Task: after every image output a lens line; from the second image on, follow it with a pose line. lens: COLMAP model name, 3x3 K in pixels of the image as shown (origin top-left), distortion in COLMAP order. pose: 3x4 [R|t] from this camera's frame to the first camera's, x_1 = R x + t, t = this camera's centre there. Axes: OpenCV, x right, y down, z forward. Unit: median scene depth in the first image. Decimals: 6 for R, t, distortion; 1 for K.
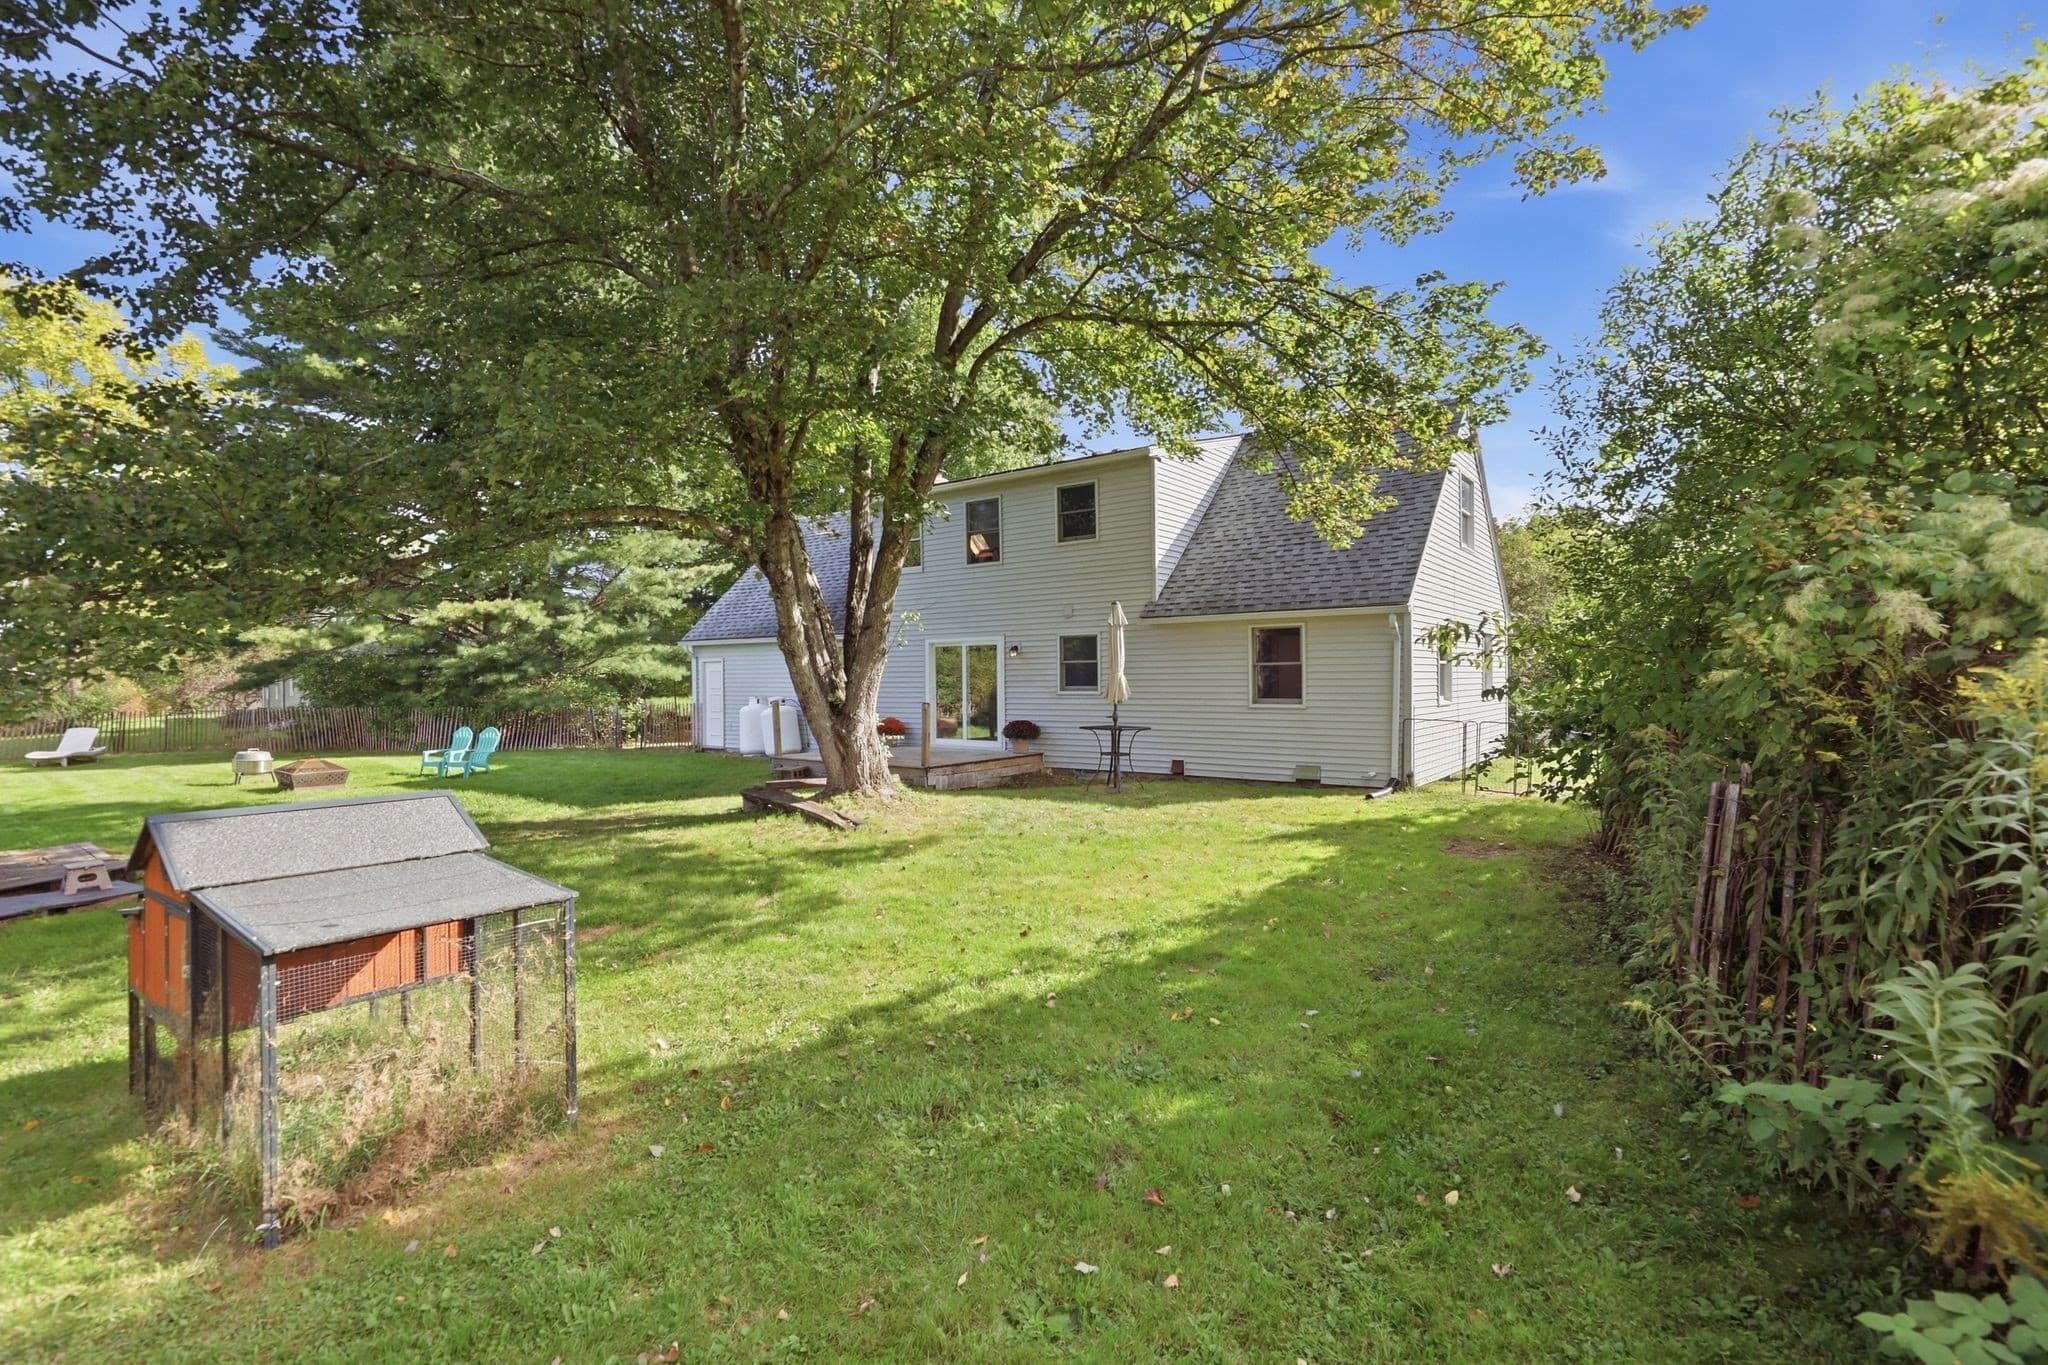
lens RADIAL K [[915.5, 0, 1024.0], [0, 915.5, 682.5], [0, 0, 1]] dist [-0.002427, -0.000377]
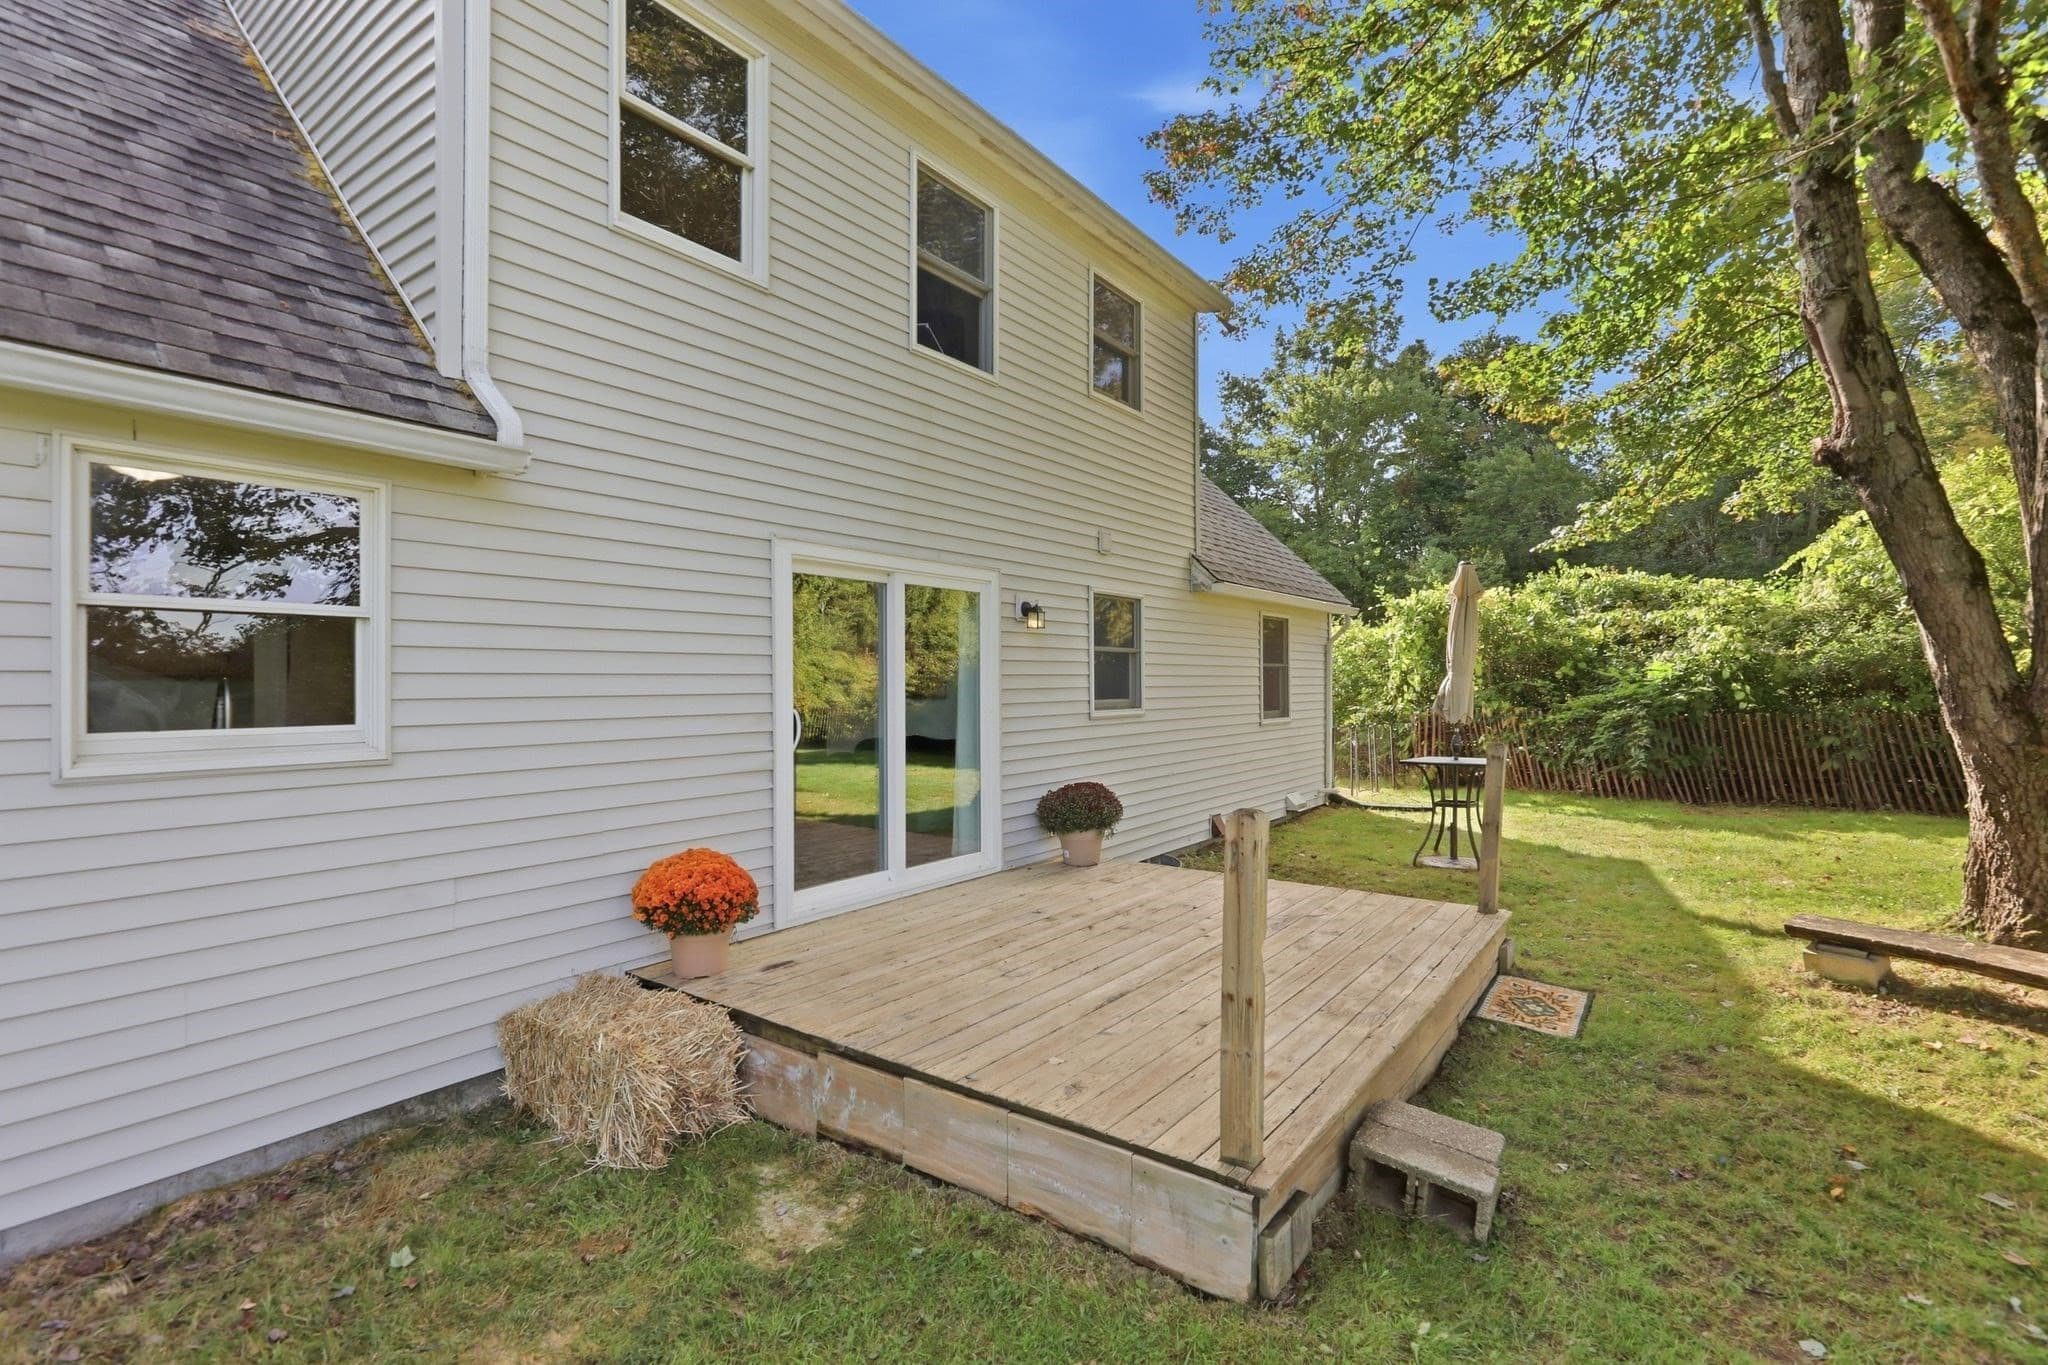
lens RADIAL K [[915.5, 0, 1024.0], [0, 915.5, 682.5], [0, 0, 1]] dist [-0.002427, -0.000377]
pose [[0.016818, 0.010022, 0.999808, -0.450464], [0.011483, 0.999882, -0.010216, -0.000976], [-0.999793, 0.011652, 0.016701, 1.086920]]
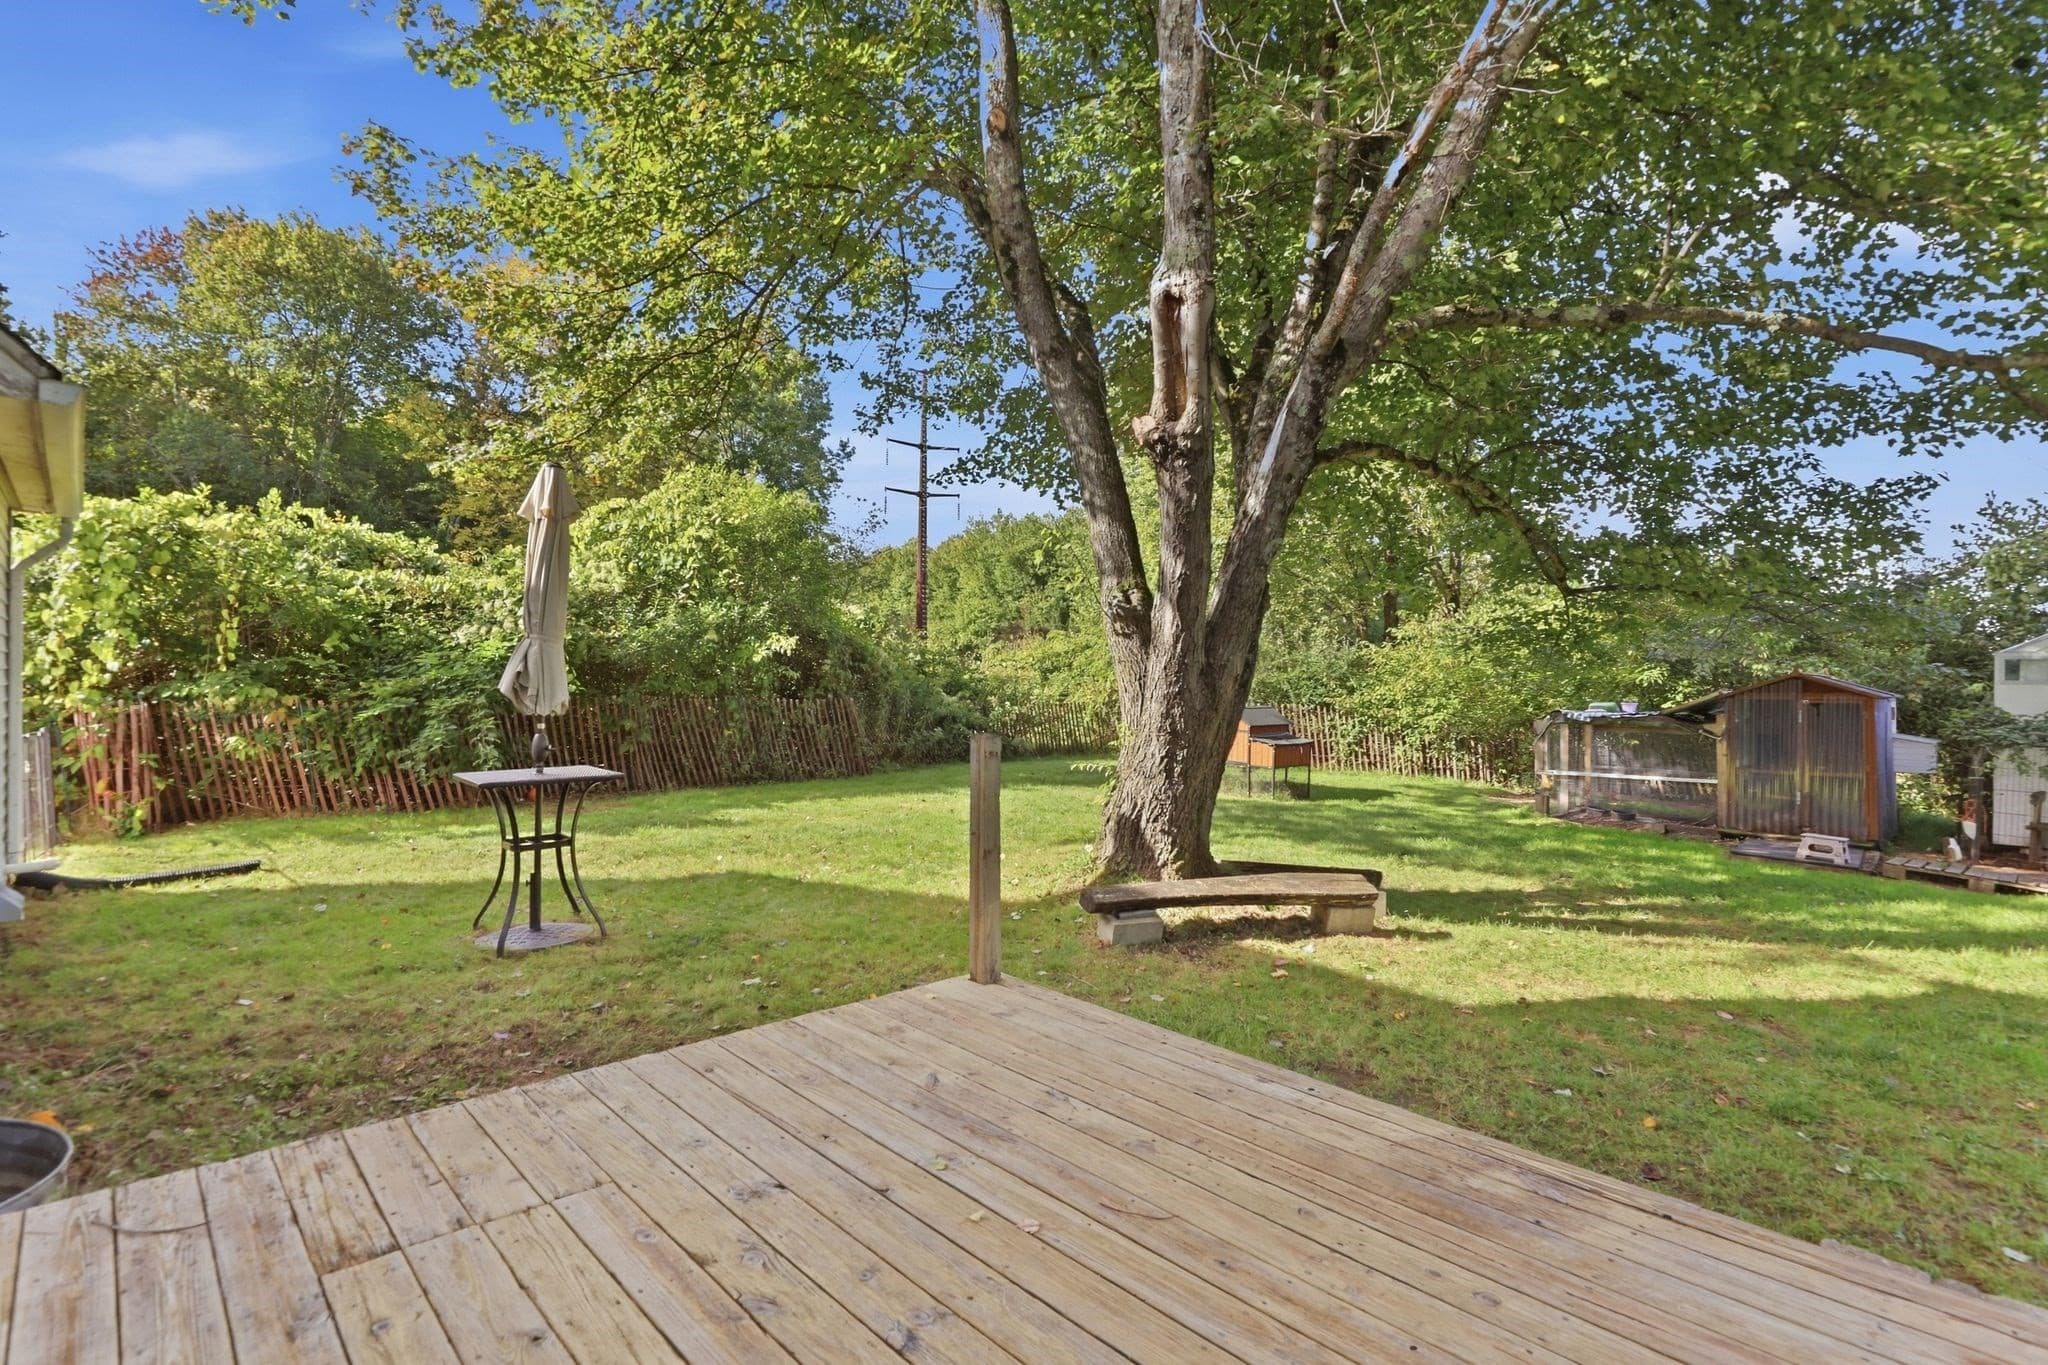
lens RADIAL K [[989.8, 0, 1016.4], [0, 989.8, 688.0], [0, 0, 1]] dist [0.001336, 0.000353]
pose [[-0.981999, -0.004334, 0.188835, -0.153011], [-0.001497, 0.999884, 0.015165, 0.004176], [-0.188879, 0.014609, -0.981892, 1.171360]]
